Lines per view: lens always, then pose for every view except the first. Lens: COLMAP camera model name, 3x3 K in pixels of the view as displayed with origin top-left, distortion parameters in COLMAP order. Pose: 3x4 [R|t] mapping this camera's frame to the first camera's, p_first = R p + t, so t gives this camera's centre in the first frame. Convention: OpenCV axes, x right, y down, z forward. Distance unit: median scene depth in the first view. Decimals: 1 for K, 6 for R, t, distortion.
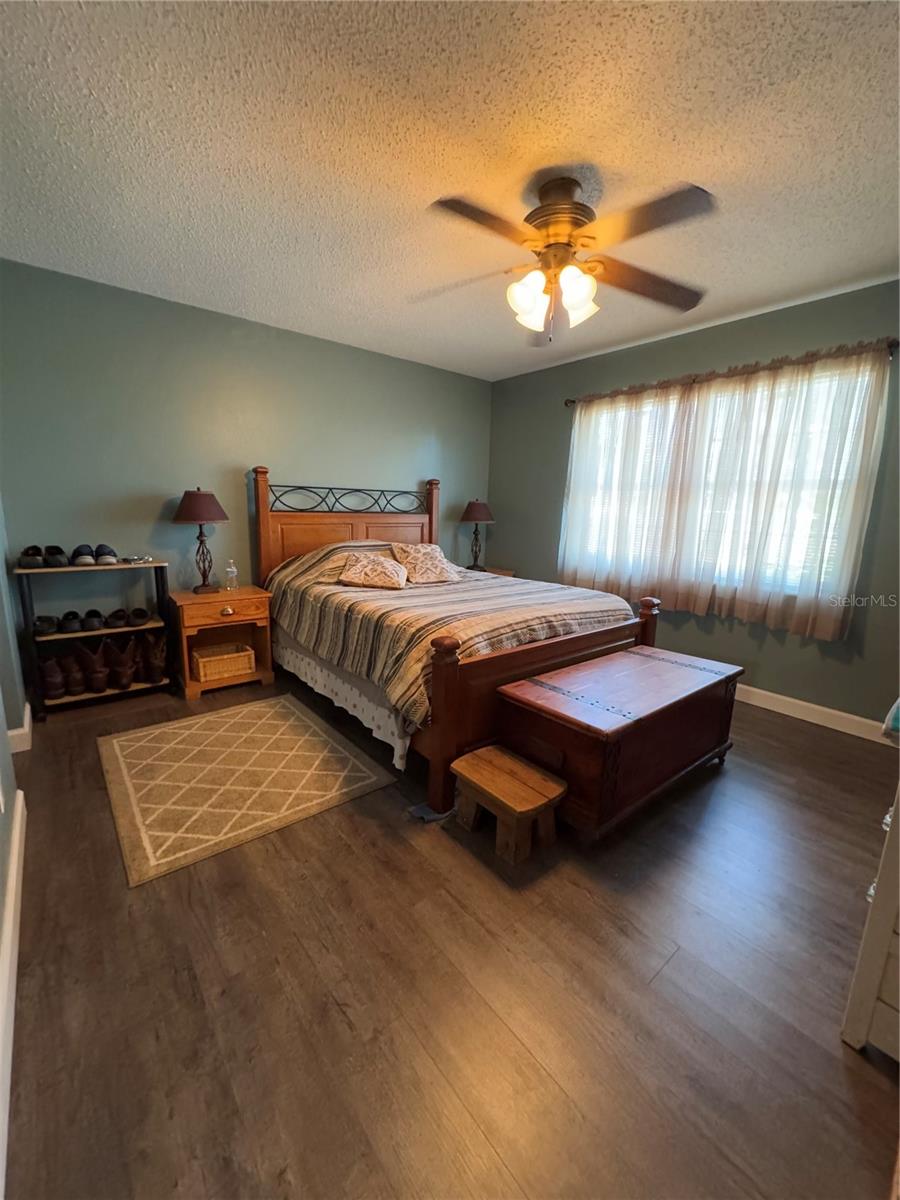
lens RADIAL K [[497.6, 0, 450.0], [0, 497.6, 600.0], [0, 0, 1]] dist [0.000320, 0.000026]
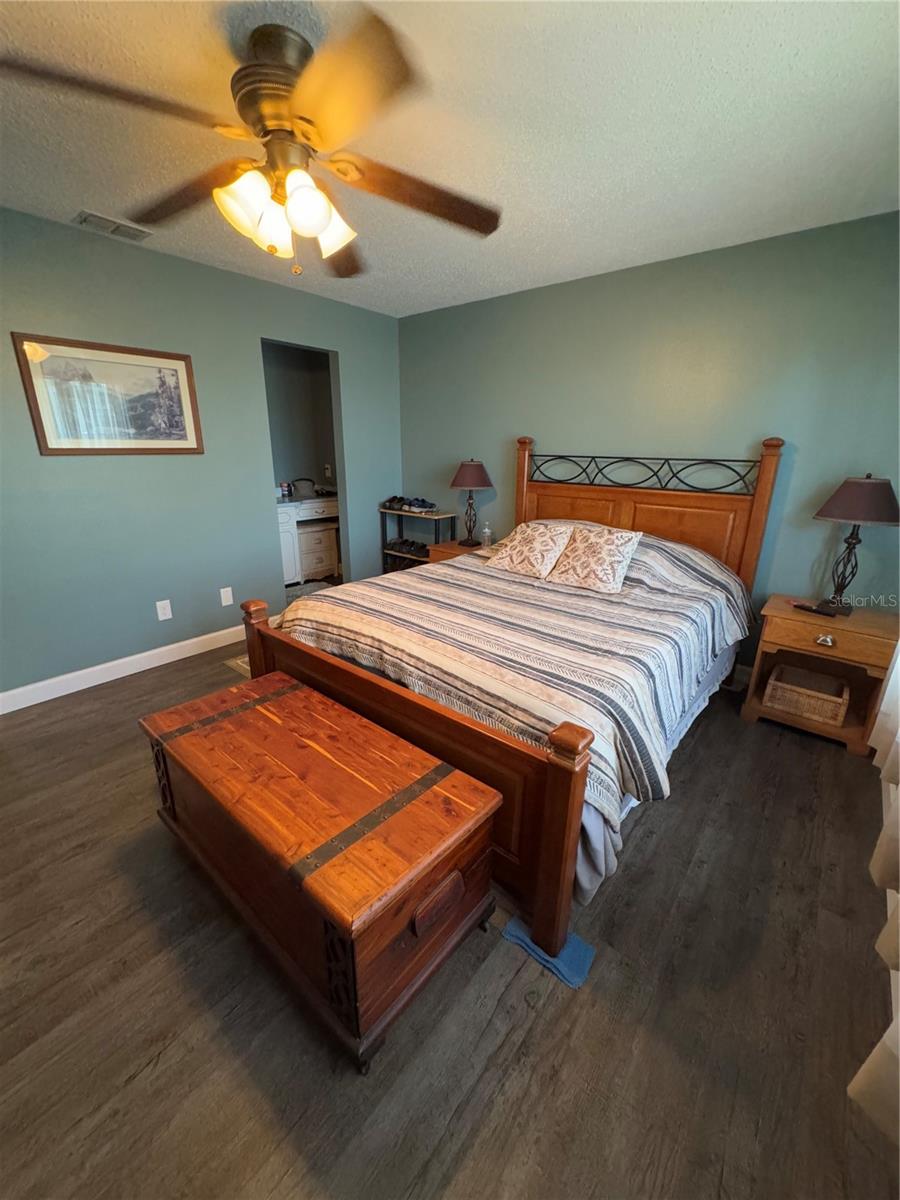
lens RADIAL K [[480.6, 0, 450.0], [0, 480.6, 600.0], [0, 0, 1]] dist [-0.002710, -0.000122]
pose [[0.178749, 0.273973, -0.944980, 0.630278], [-0.194662, 0.951311, 0.238987, -0.156091], [0.964446, 0.141233, 0.223378, 0.683361]]
